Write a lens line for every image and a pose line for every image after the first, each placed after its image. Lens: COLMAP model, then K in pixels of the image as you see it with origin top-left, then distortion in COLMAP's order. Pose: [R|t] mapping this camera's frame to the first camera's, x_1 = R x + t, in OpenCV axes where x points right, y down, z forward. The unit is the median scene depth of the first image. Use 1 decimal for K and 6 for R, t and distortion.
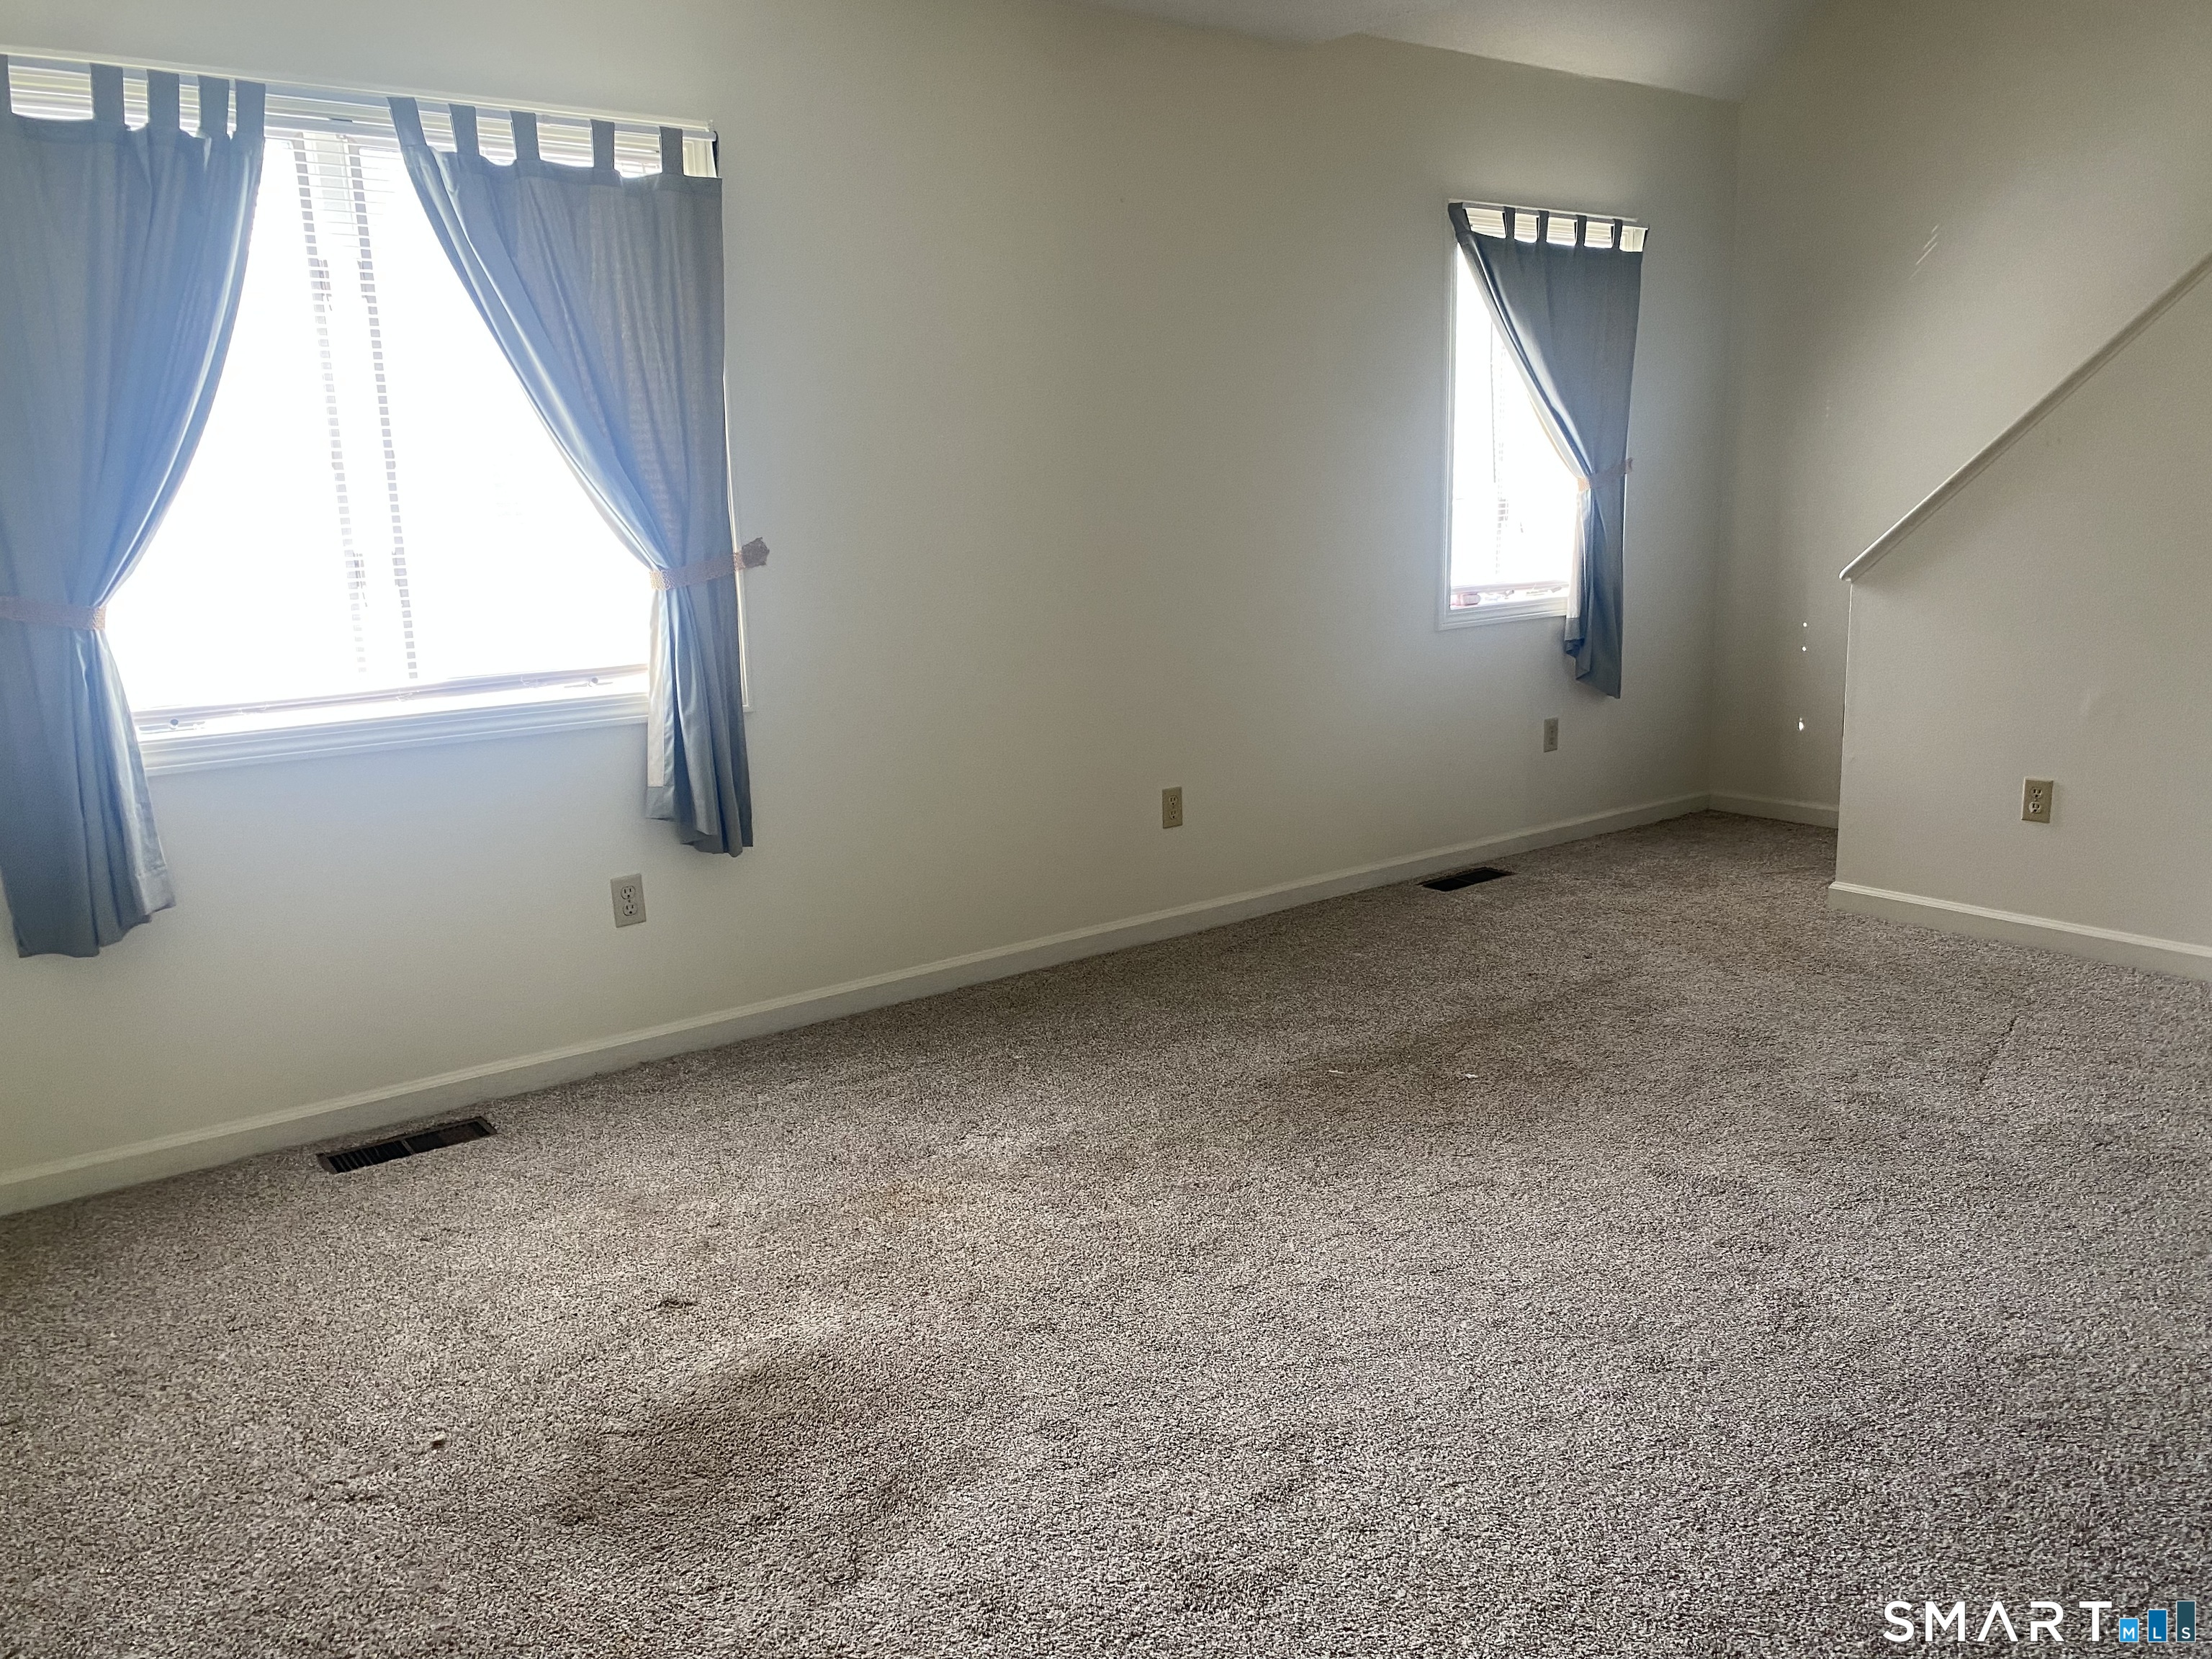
lens RADIAL K [[1669.9, 0, 1149.5], [0, 1669.9, 827.9], [0, 0, 1]] dist [0.028271, -0.001884]
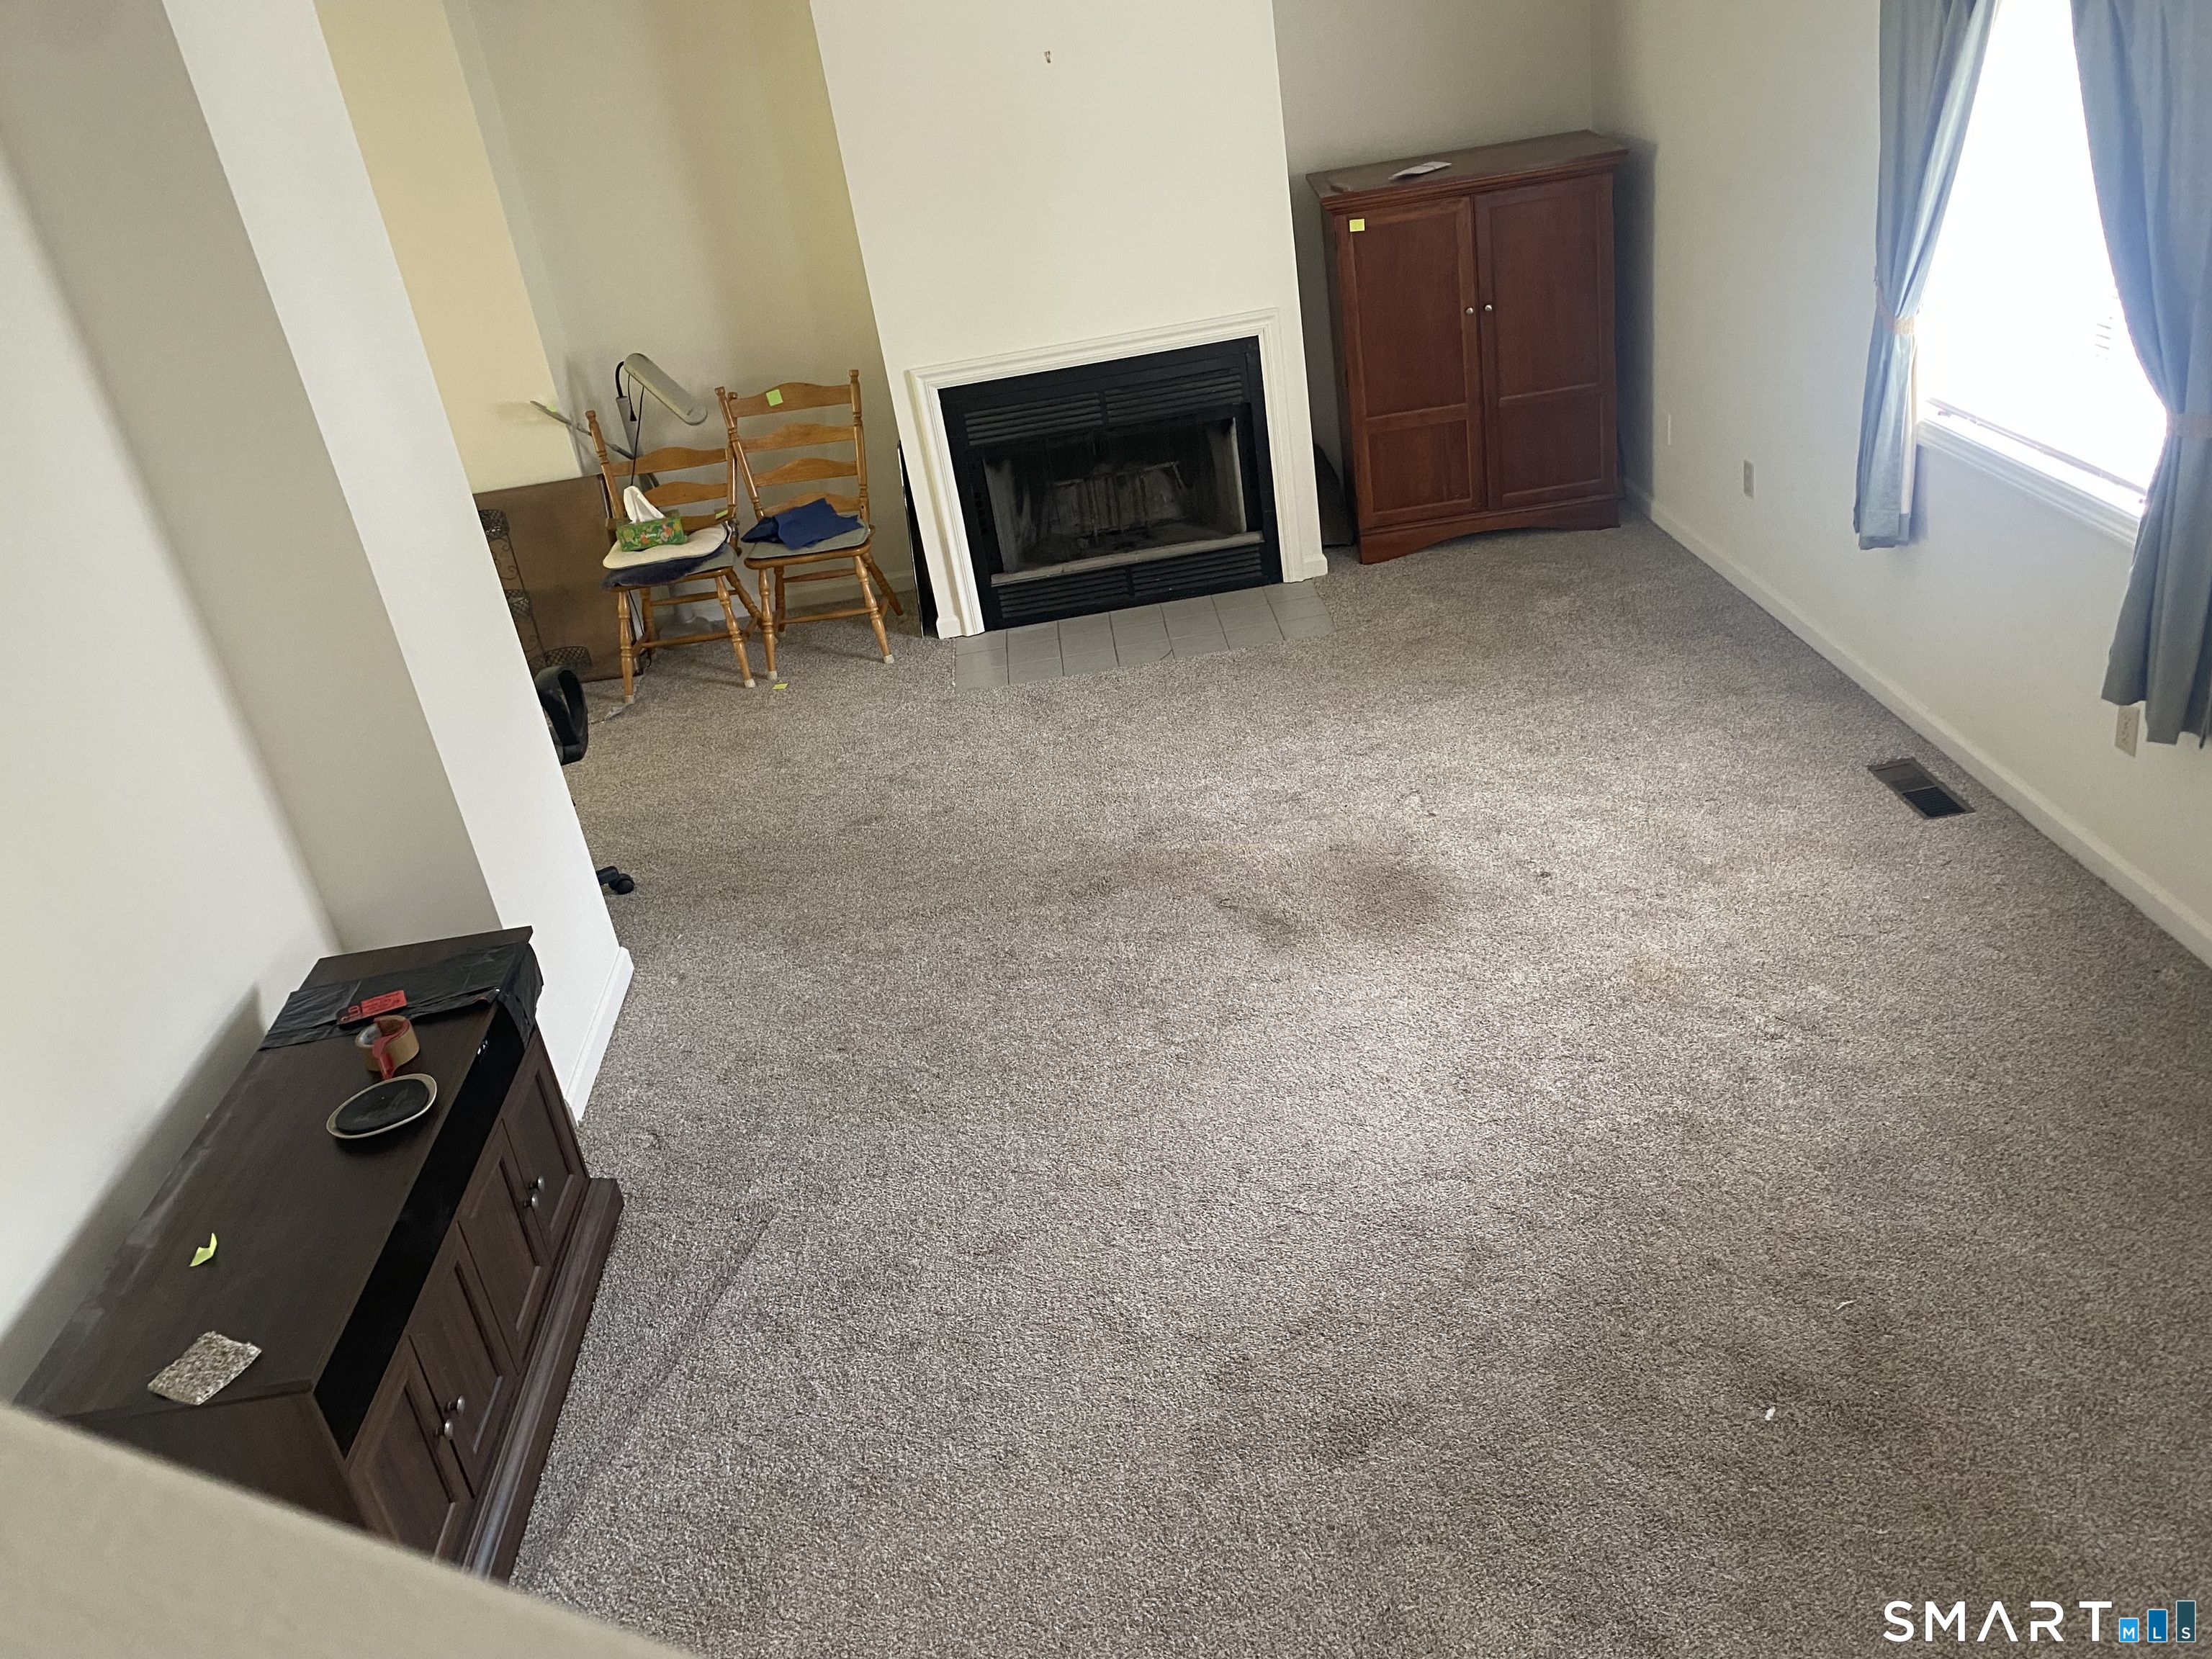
lens RADIAL K [[1691.1, 0, 1107.0], [0, 1691.1, 795.6], [0, 0, 1]] dist [0.122664, -0.285990]
pose [[-0.543211, 0.468539, -0.696701, 0.778834], [-0.010001, 0.826136, 0.563383, -0.516970], [0.839537, 0.313003, -0.444080, 1.045549]]
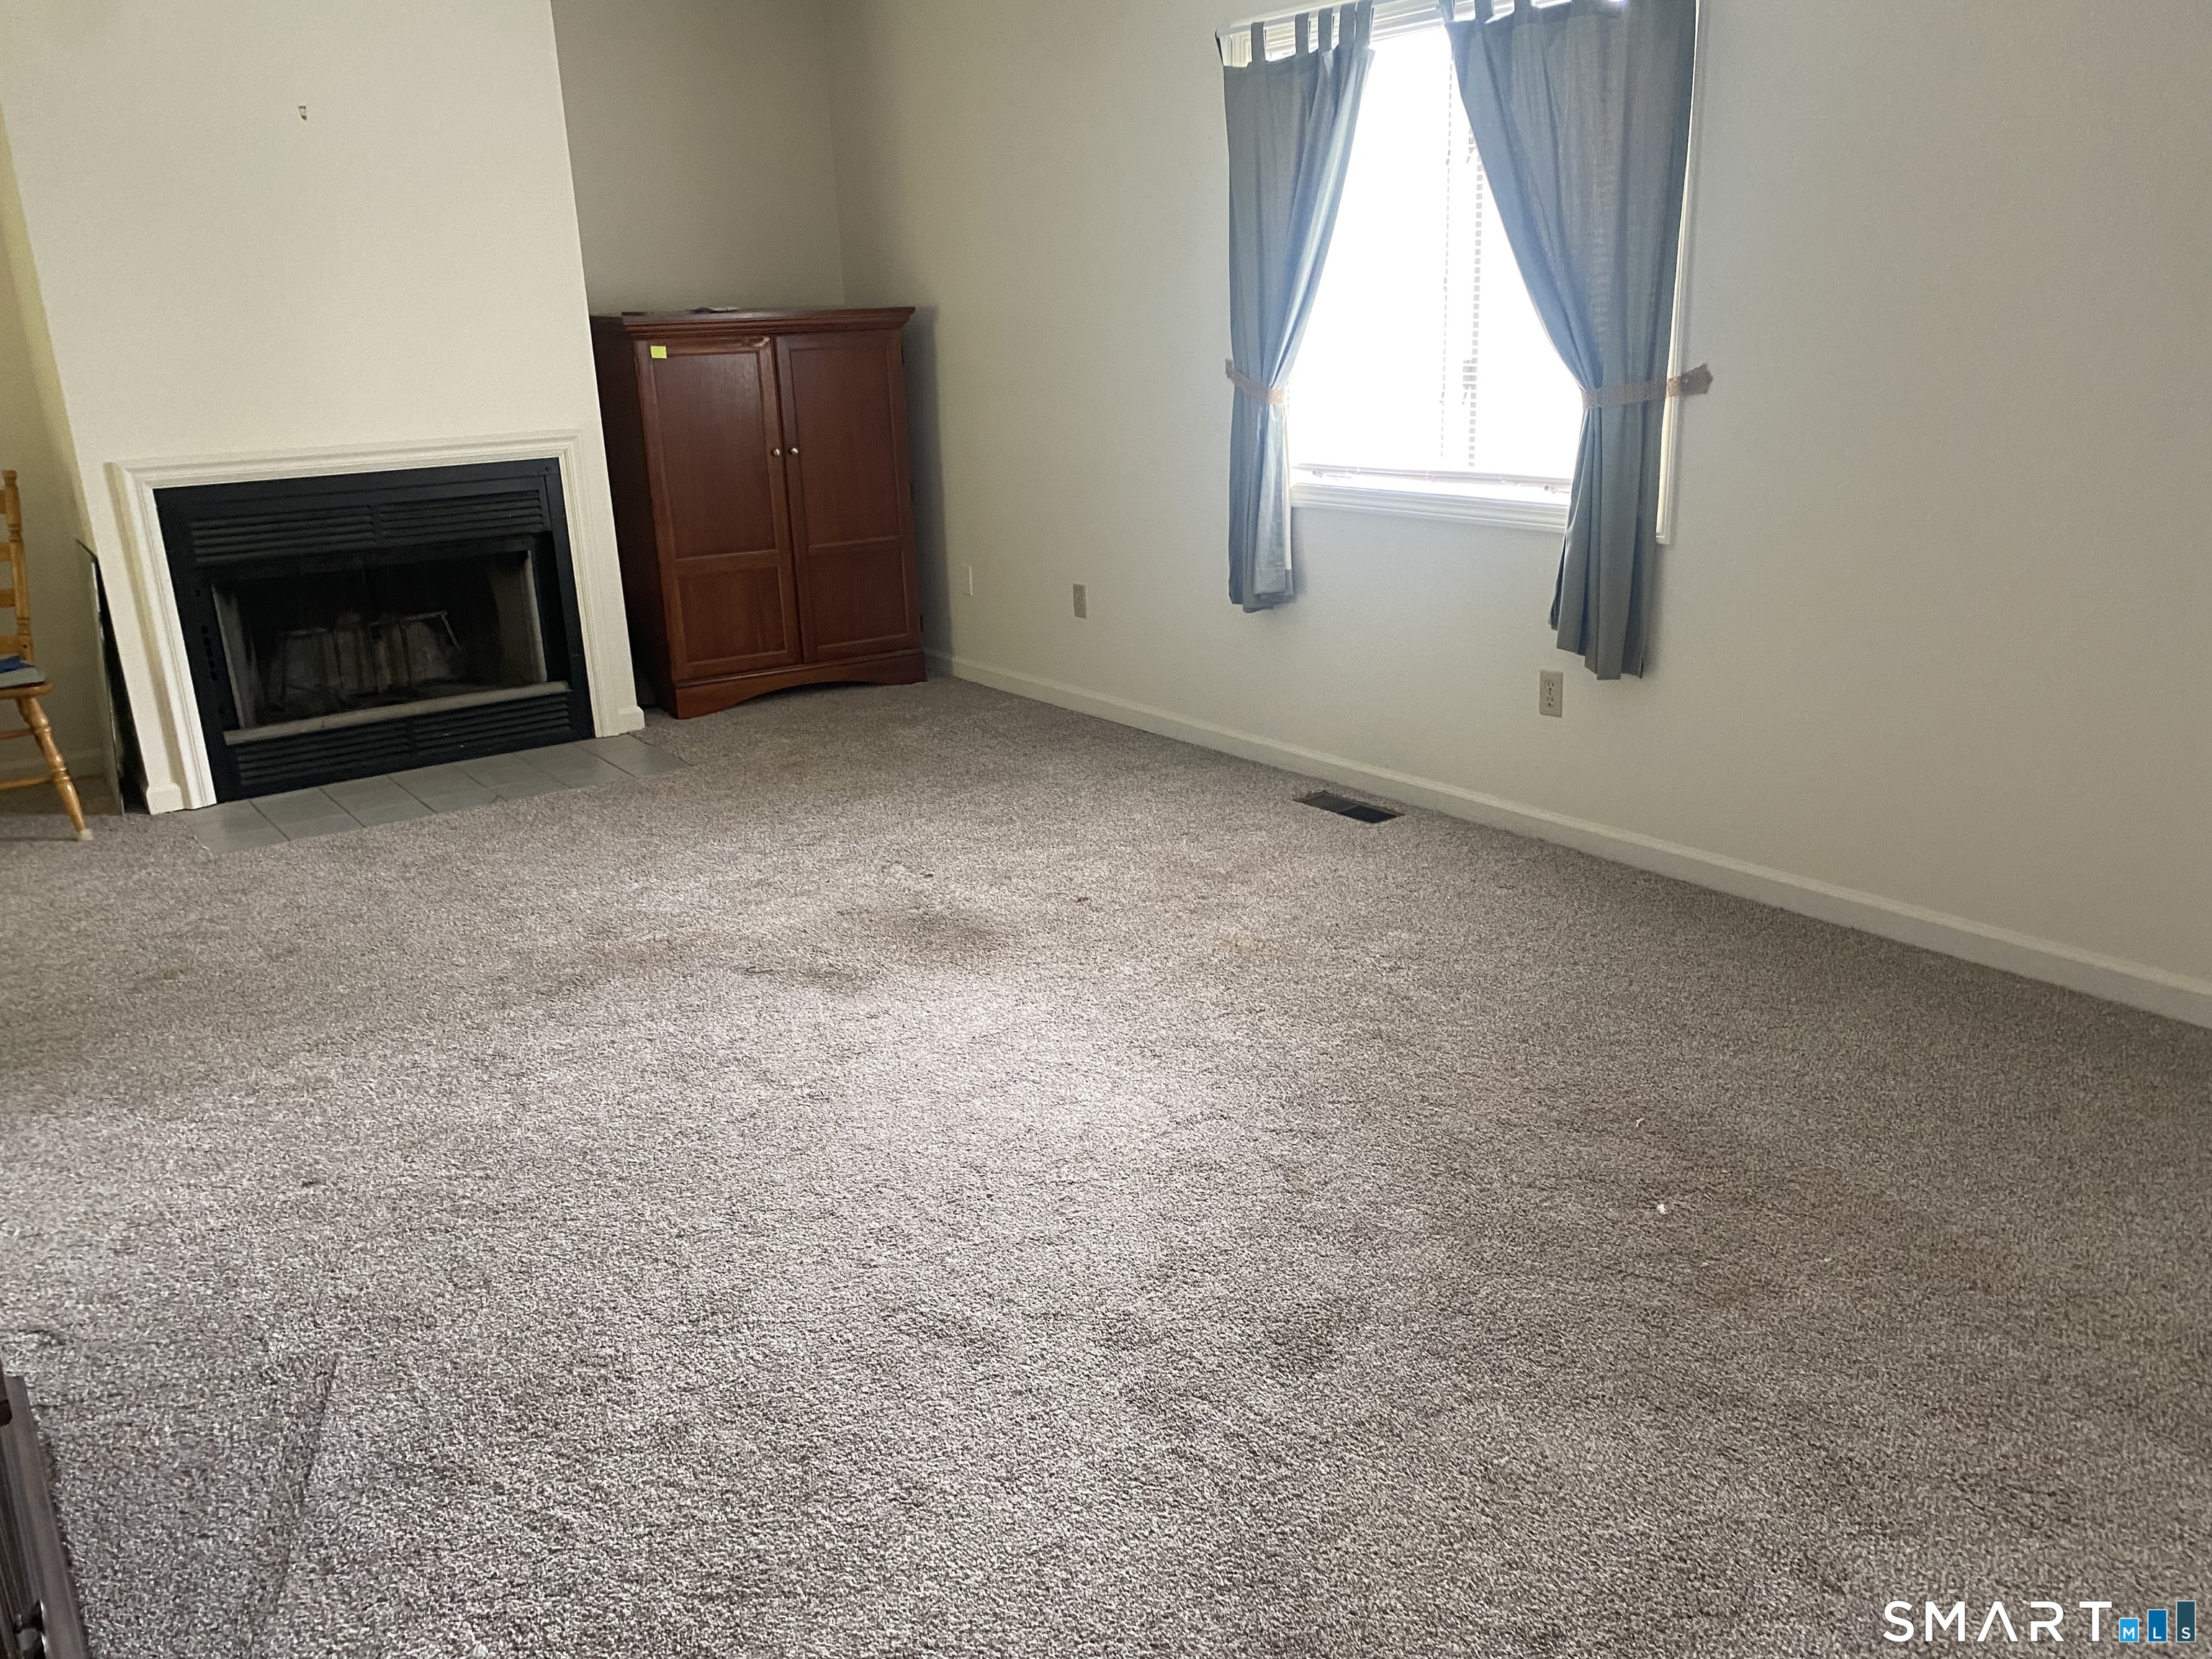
lens RADIAL K [[1682.0, 0, 1113.8], [0, 1682.0, 854.8], [0, 0, 1]] dist [0.088317, -0.148903]
pose [[-0.007574, 0.336741, -0.941567, 0.855640], [-0.176836, 0.926303, 0.332704, -0.196561], [0.984211, 0.169023, 0.052532, 0.737312]]
